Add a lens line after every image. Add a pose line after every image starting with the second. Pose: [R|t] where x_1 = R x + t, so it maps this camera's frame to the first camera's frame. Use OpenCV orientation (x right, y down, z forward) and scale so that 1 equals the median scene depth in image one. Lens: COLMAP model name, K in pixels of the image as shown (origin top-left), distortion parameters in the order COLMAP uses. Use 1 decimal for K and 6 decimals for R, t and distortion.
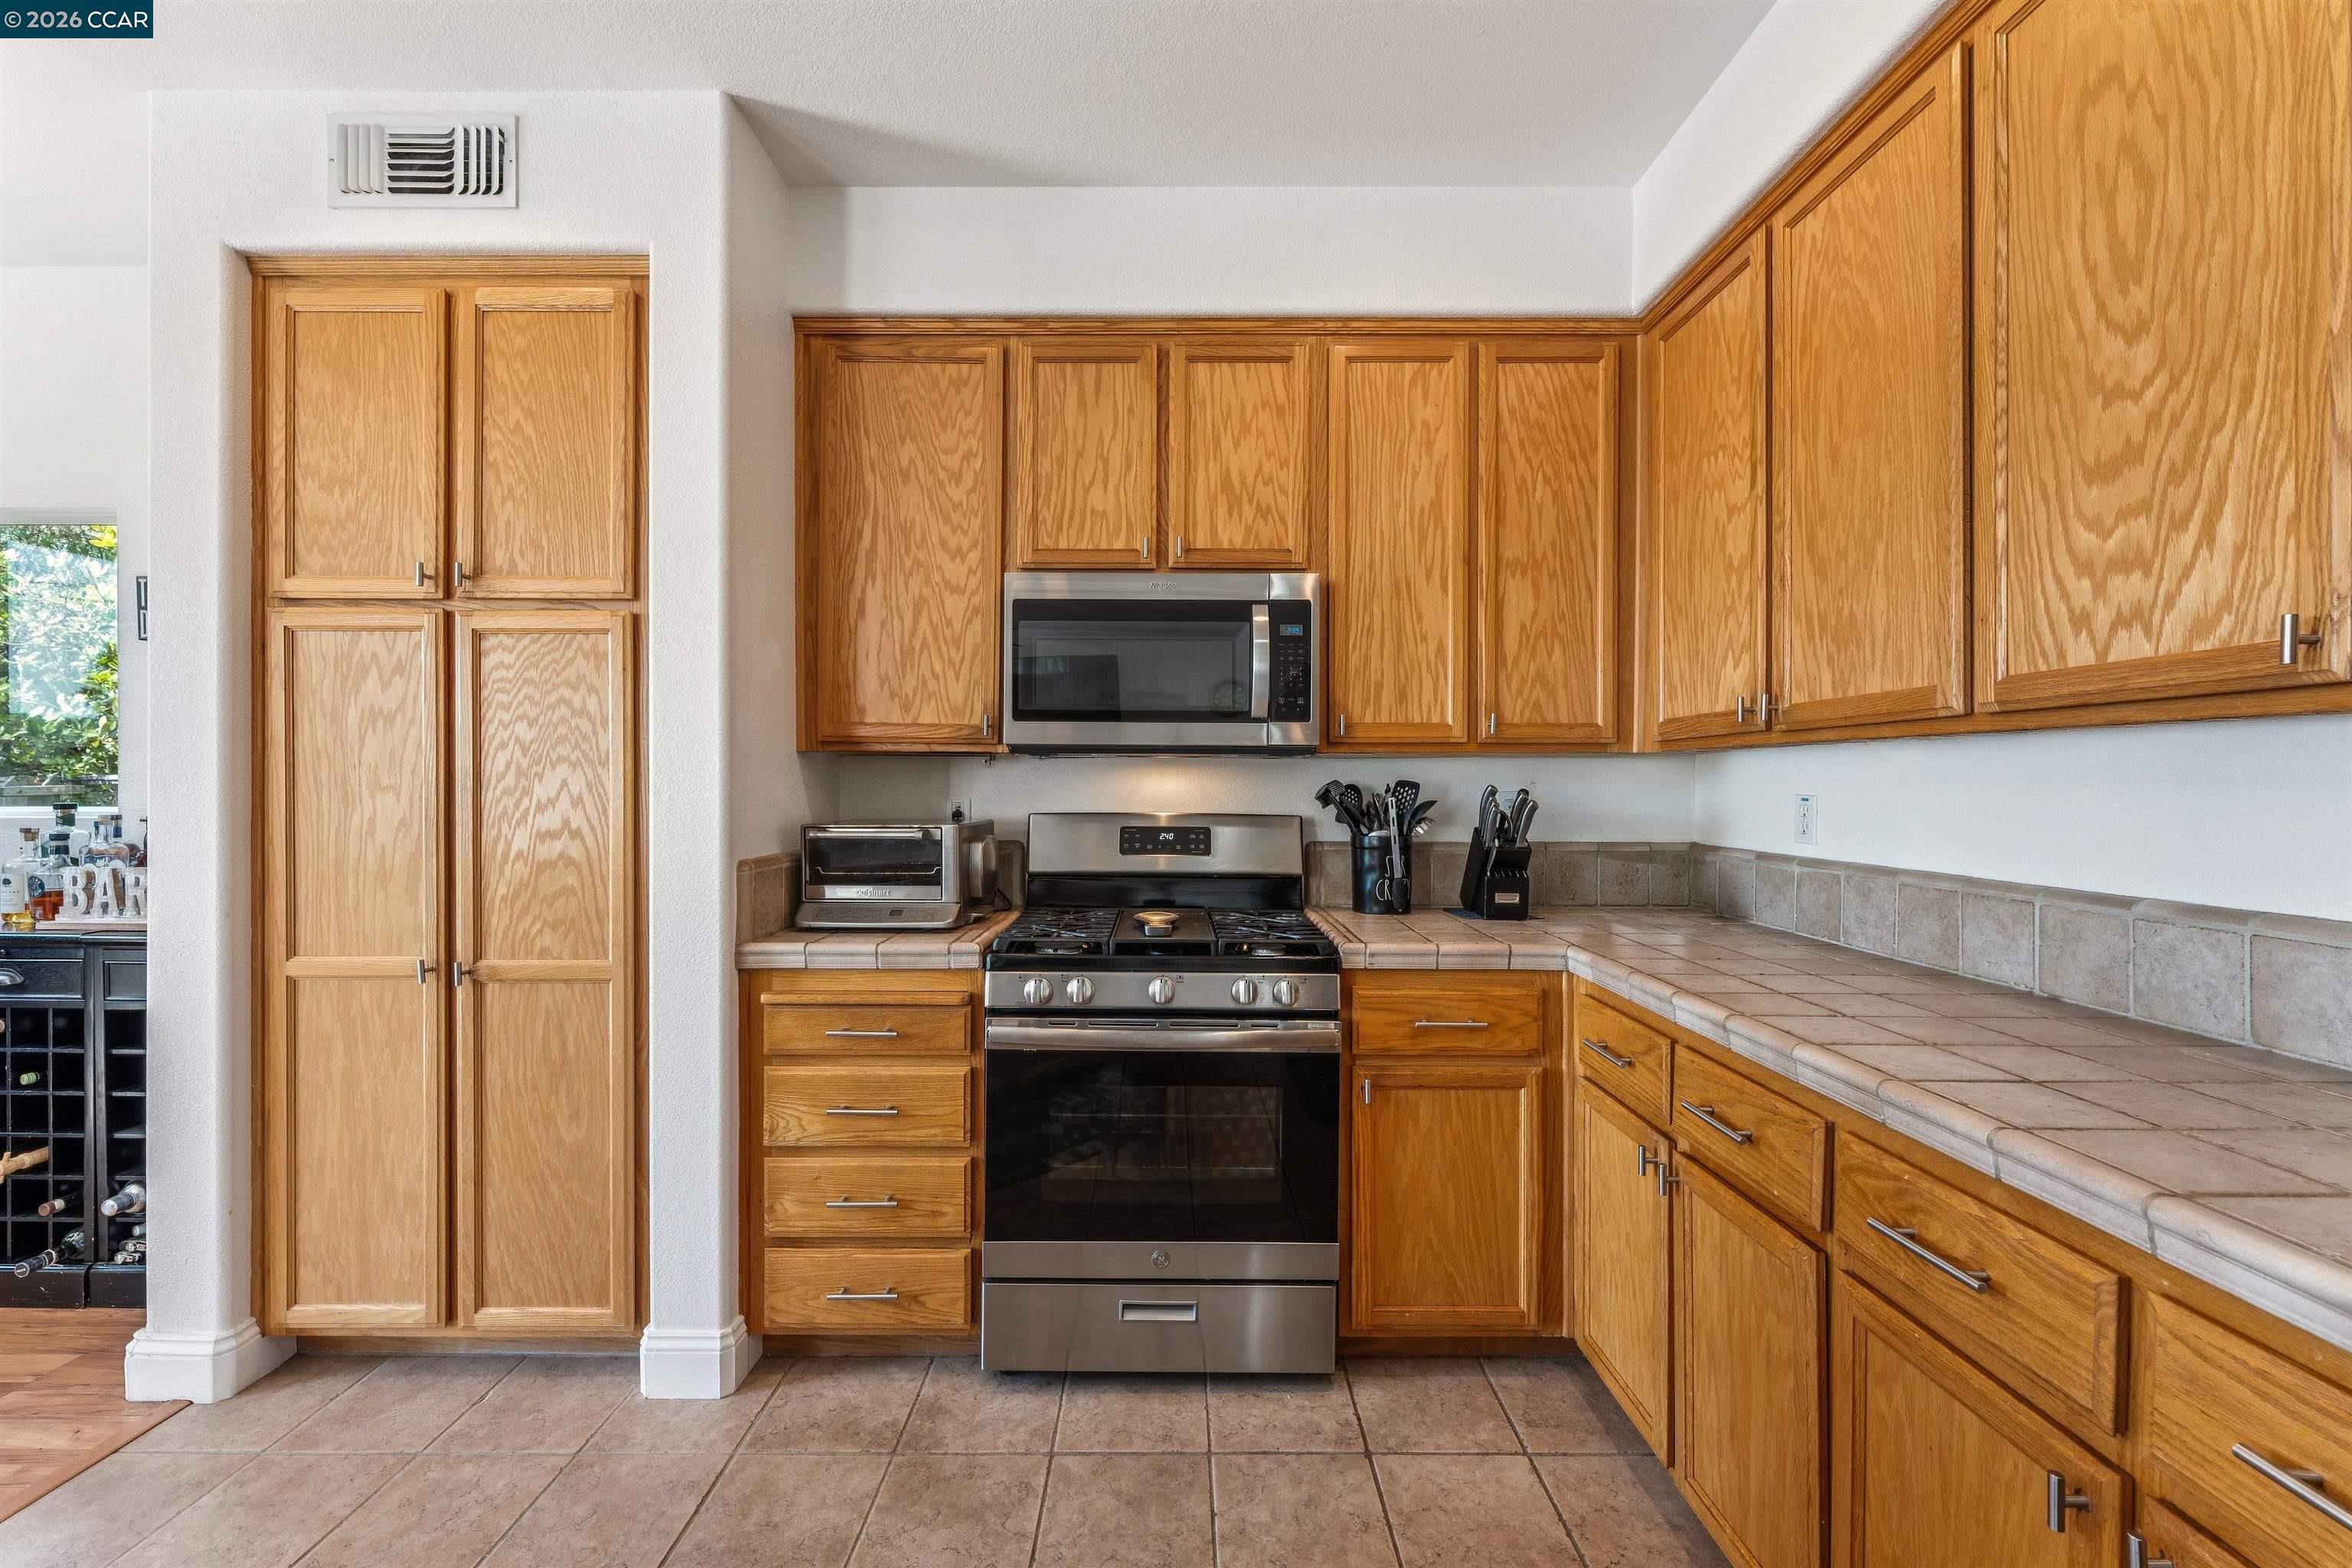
lens RADIAL K [[943.1, 0, 1177.2], [0, 943.1, 778.2], [0, 0, 1]] dist [-0.000063, -0.000160]
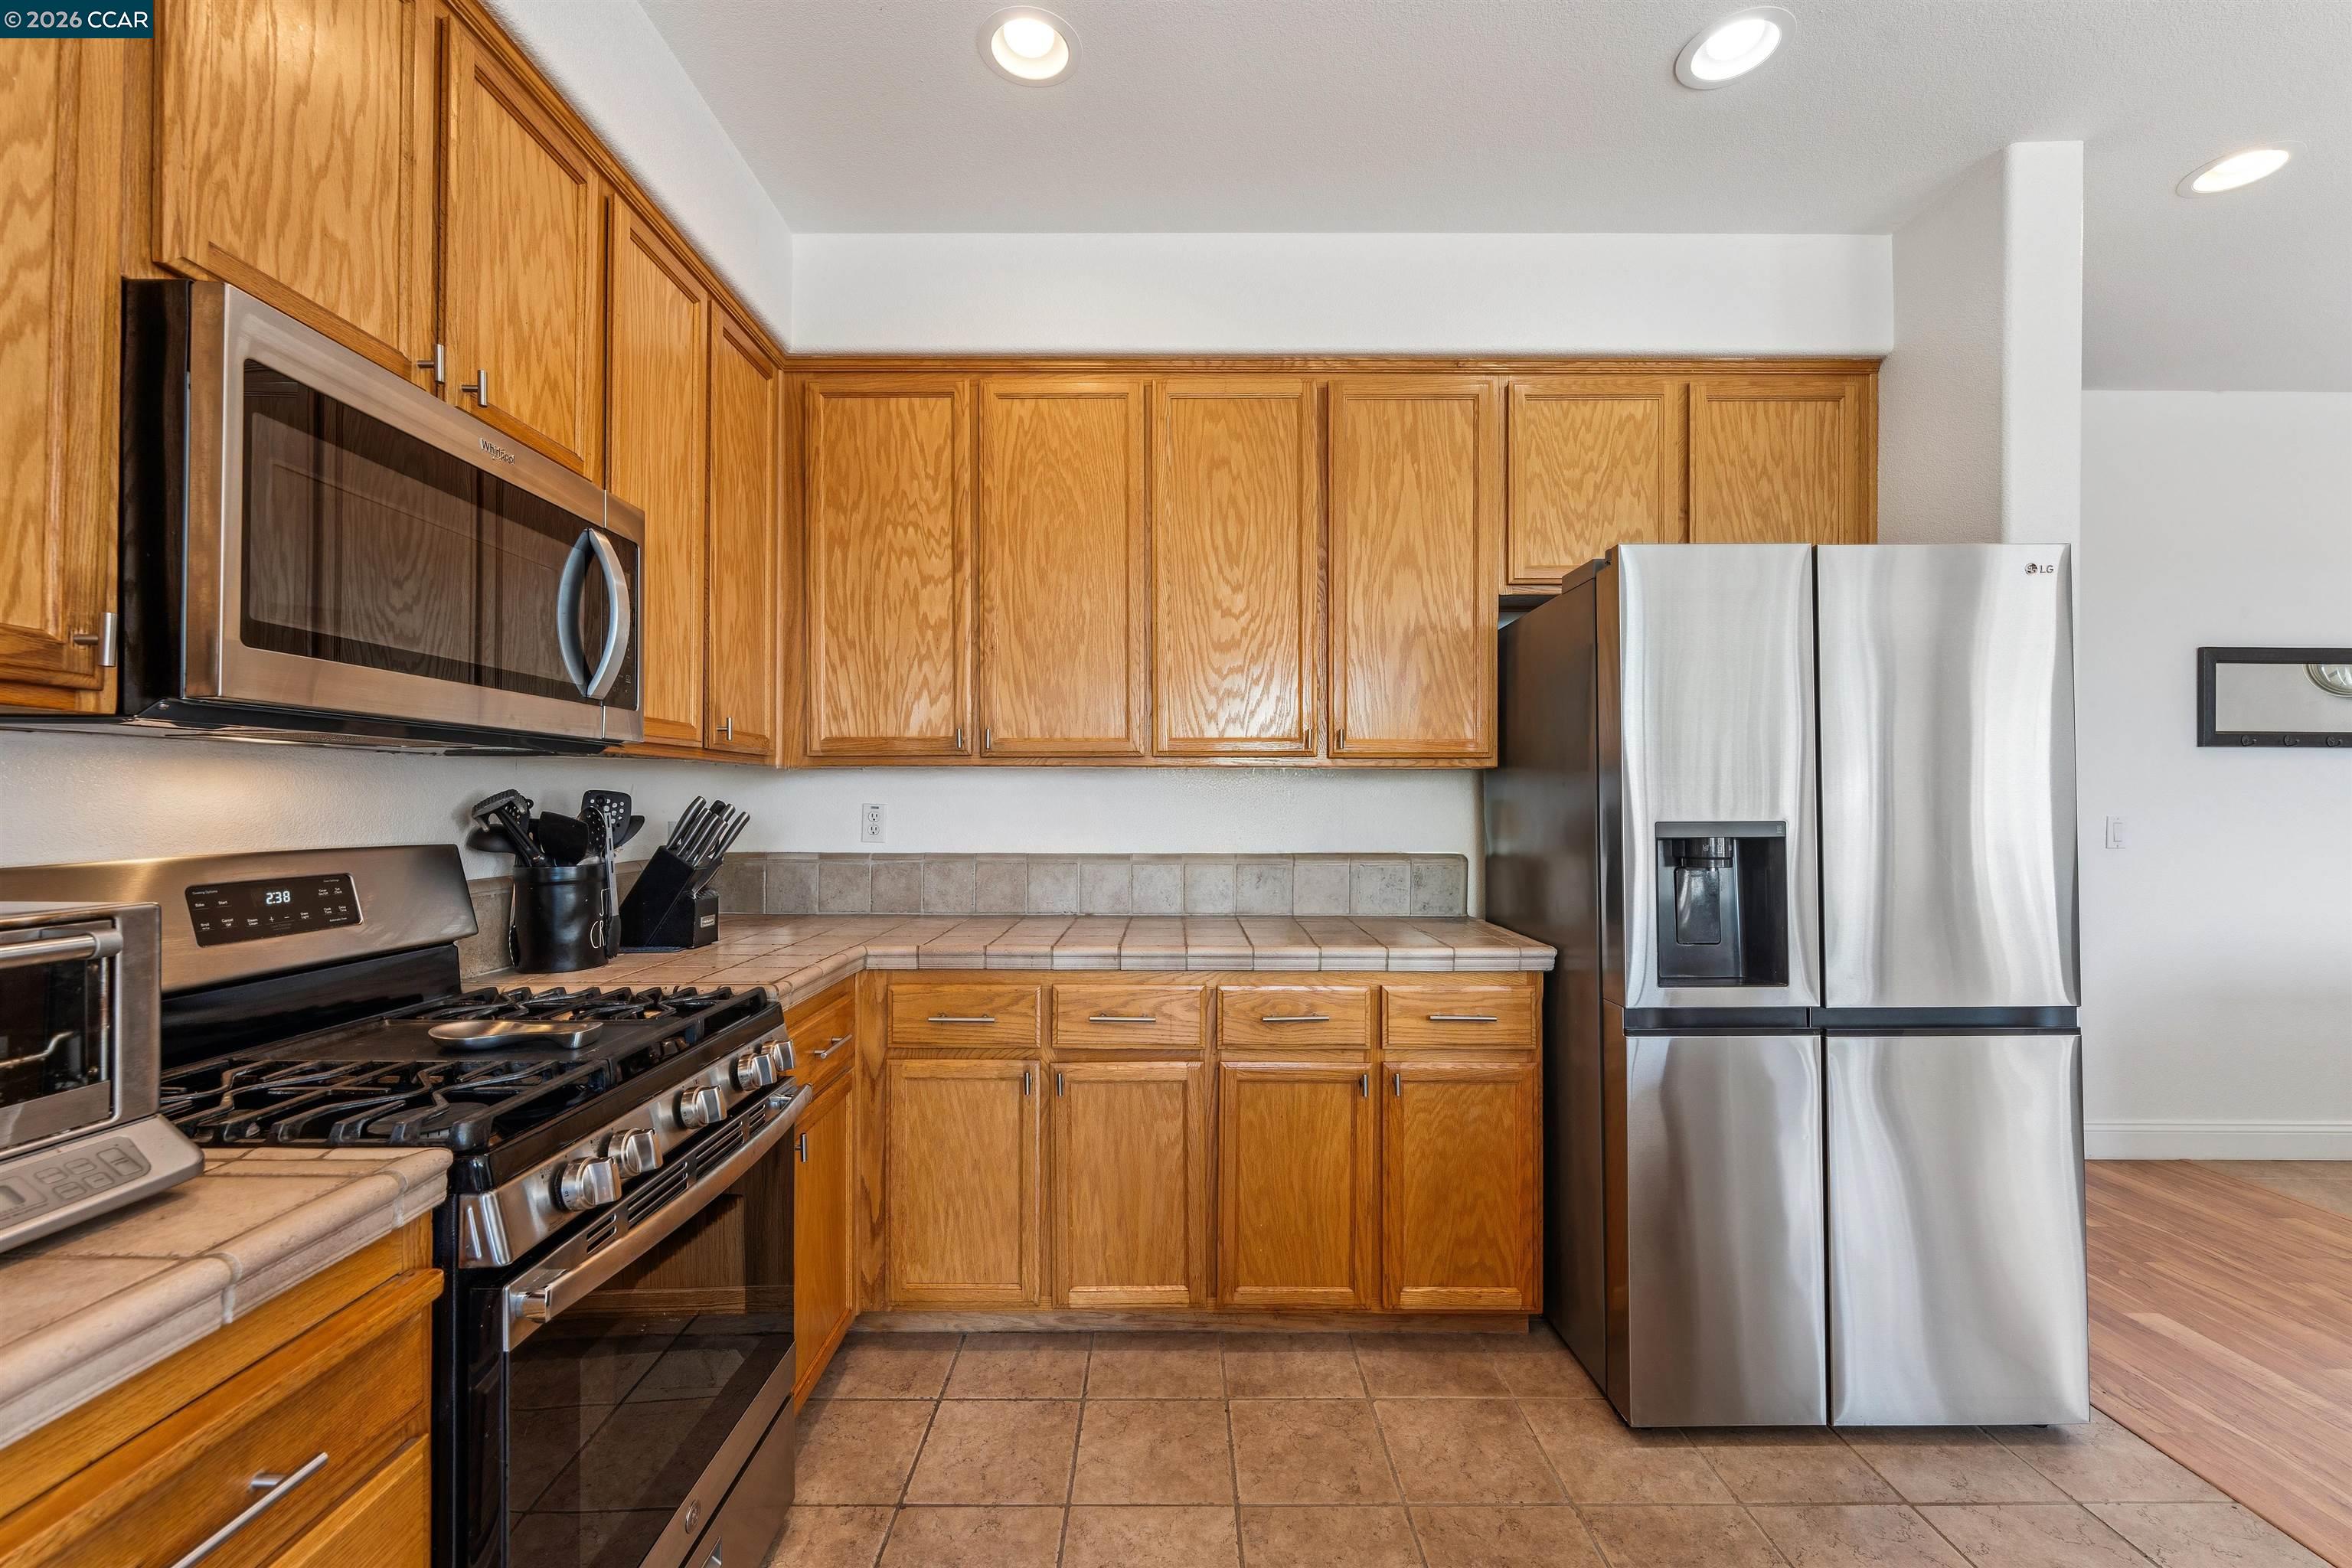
lens RADIAL K [[943.1, 0, 1176.4], [0, 943.1, 790.3], [0, 0, 1]] dist [-0.000063, -0.000160]
pose [[-0.004931, 0.003132, 0.999983, -0.773345], [-0.007408, 0.999968, -0.003168, 0.001342], [-0.999960, -0.007424, -0.004908, 0.762228]]
